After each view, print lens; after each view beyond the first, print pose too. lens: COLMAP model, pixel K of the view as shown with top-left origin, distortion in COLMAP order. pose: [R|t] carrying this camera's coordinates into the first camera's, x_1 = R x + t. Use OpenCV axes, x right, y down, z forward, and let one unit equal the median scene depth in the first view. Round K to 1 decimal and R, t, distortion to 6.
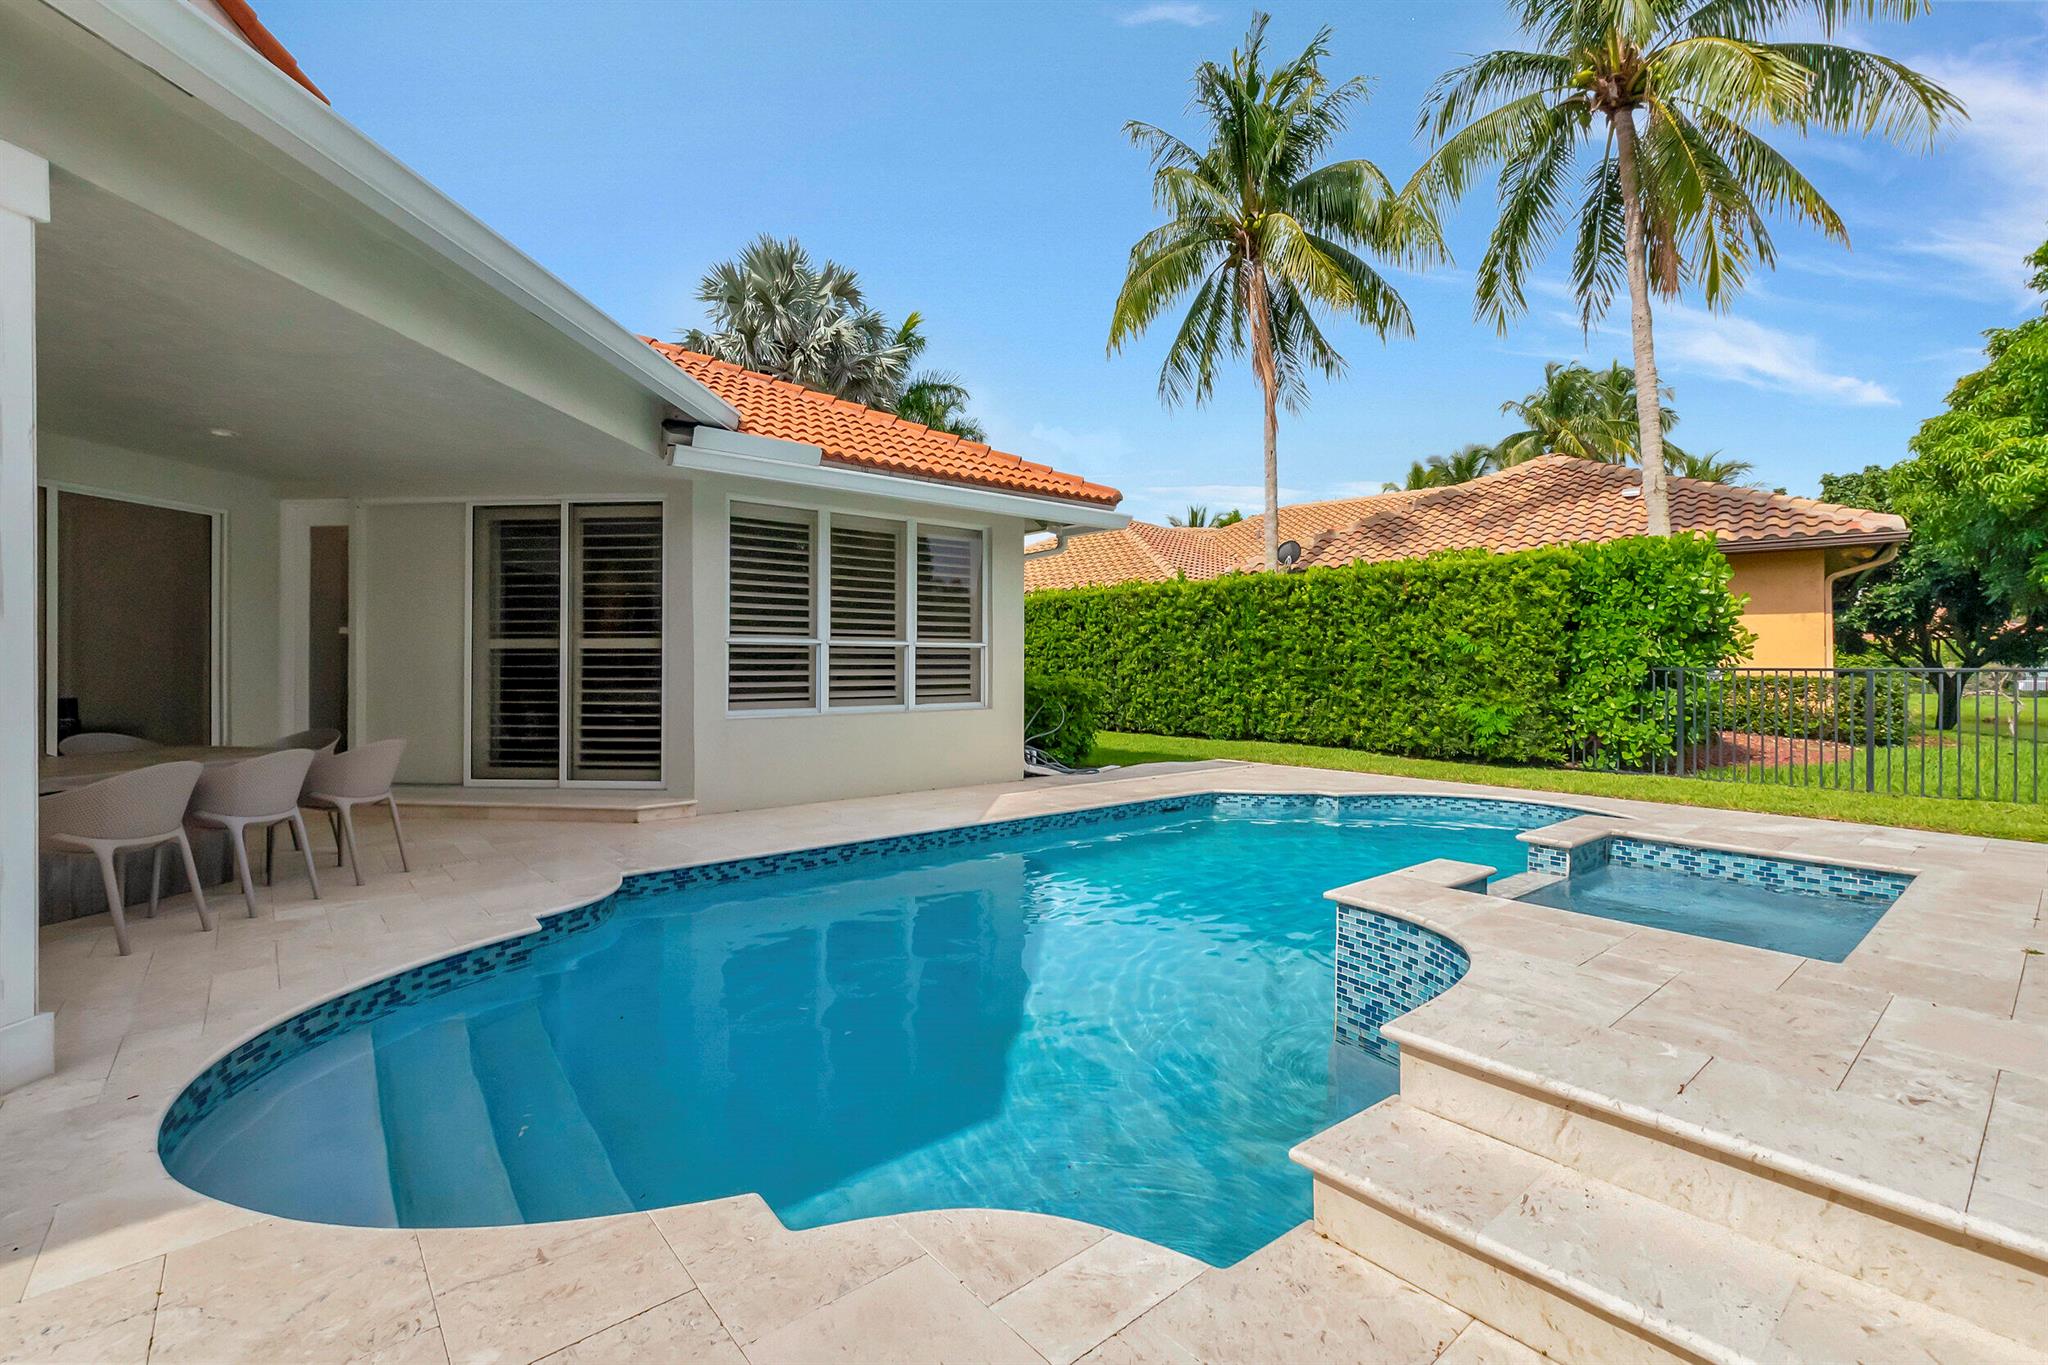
lens RADIAL K [[908.0, 0, 1015.4], [0, 908.0, 661.0], [0, 0, 1]] dist [-0.005448, 0.000033]
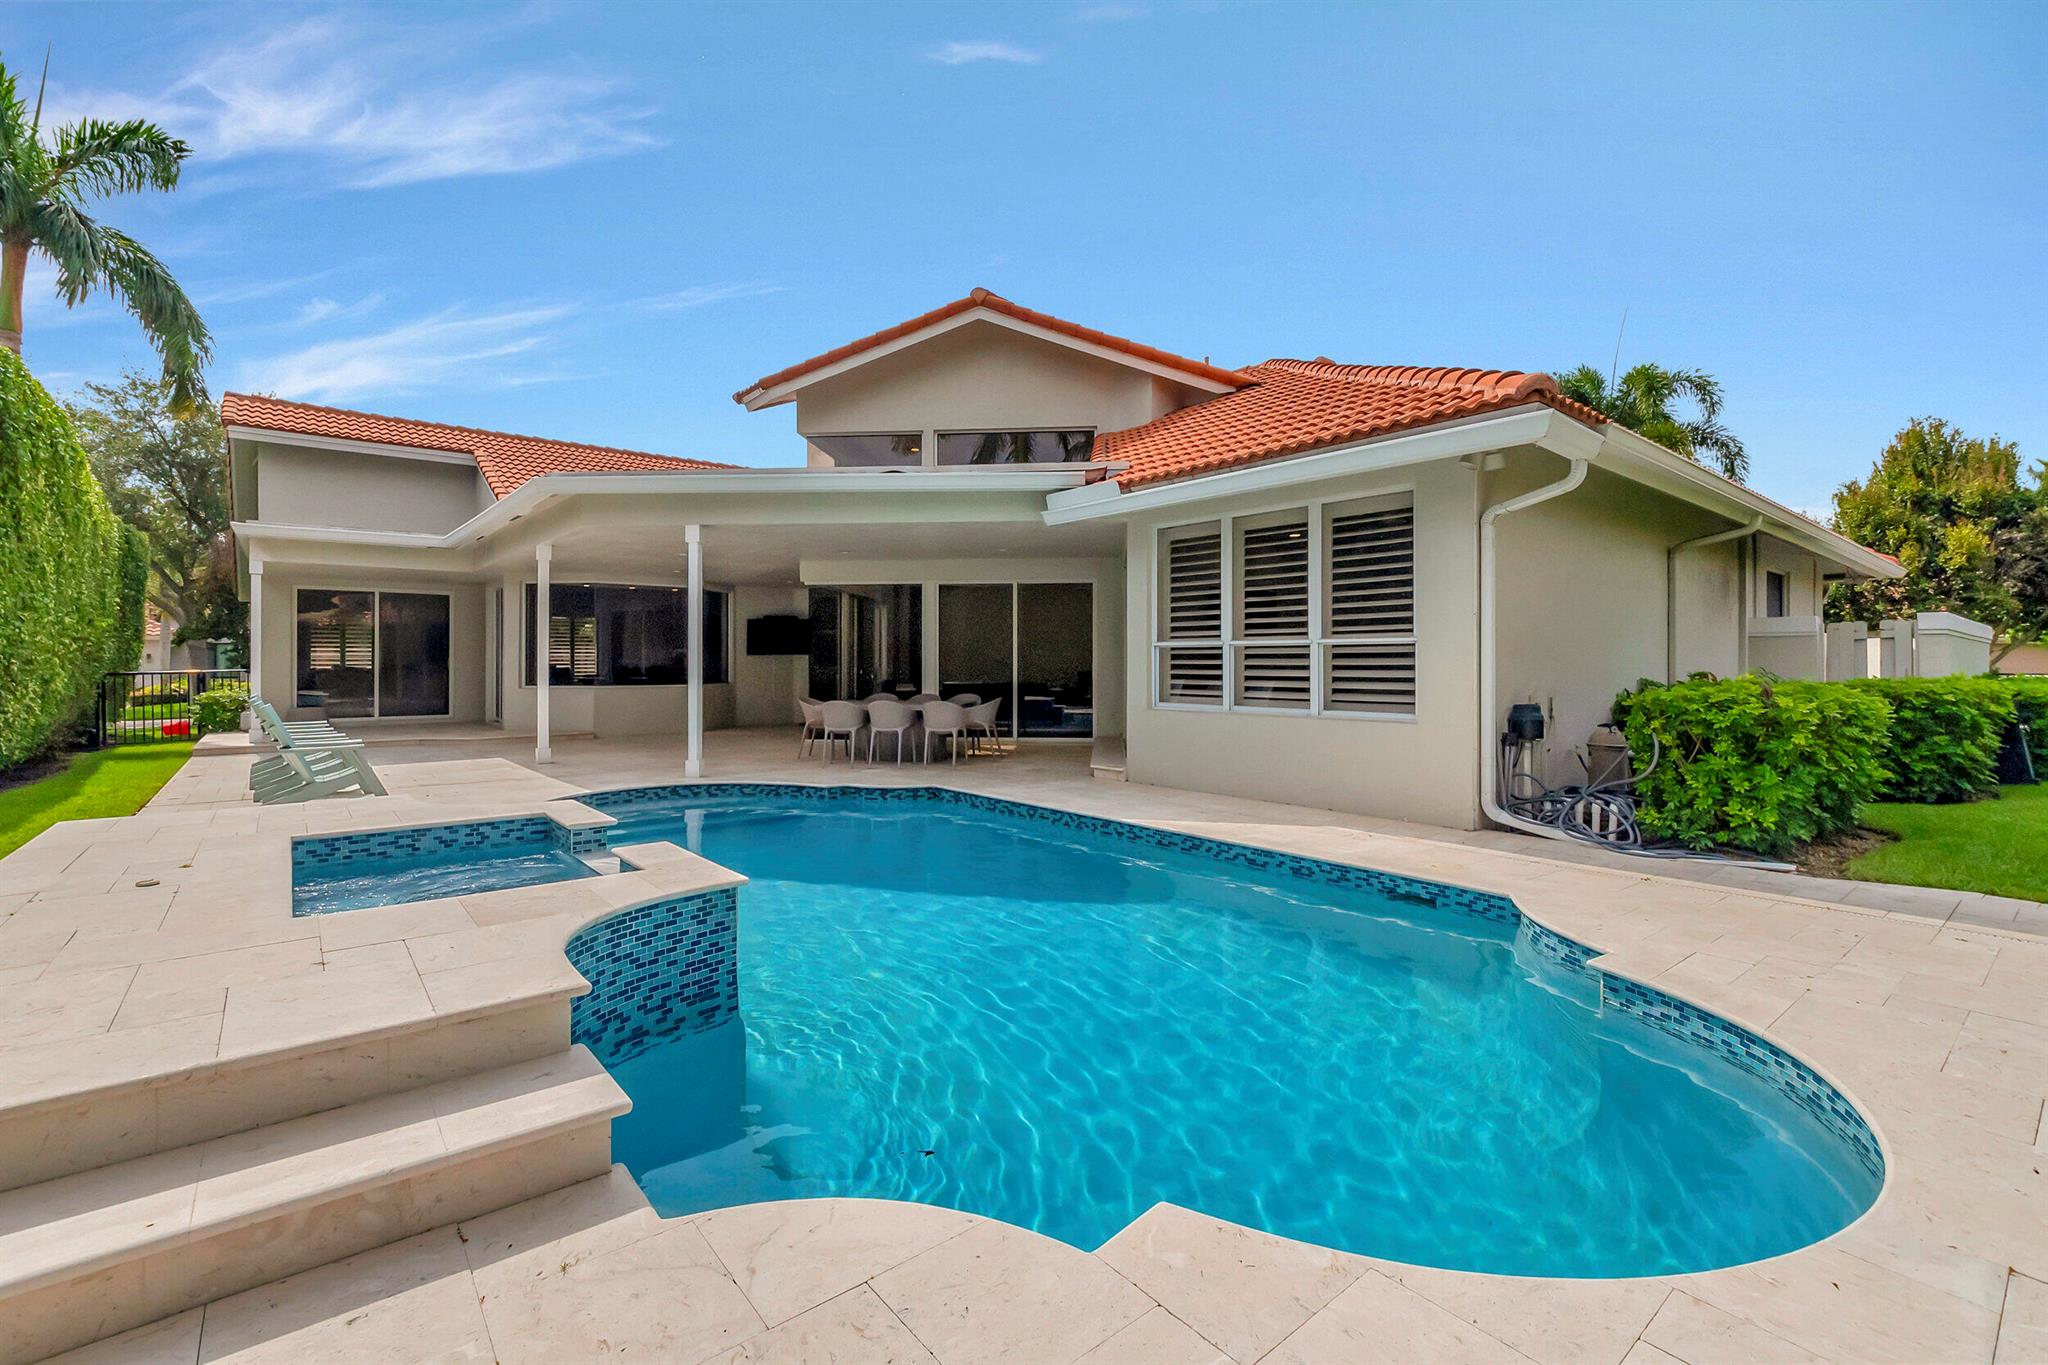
lens RADIAL K [[908.0, 0, 1015.4], [0, 908.0, 661.0], [0, 0, 1]] dist [-0.005448, 0.000033]
pose [[-0.020663, -0.003706, -0.999780, 0.872531], [0.001466, 0.999992, -0.003737, 0.003261], [0.999785, -0.001543, -0.020657, 0.805194]]
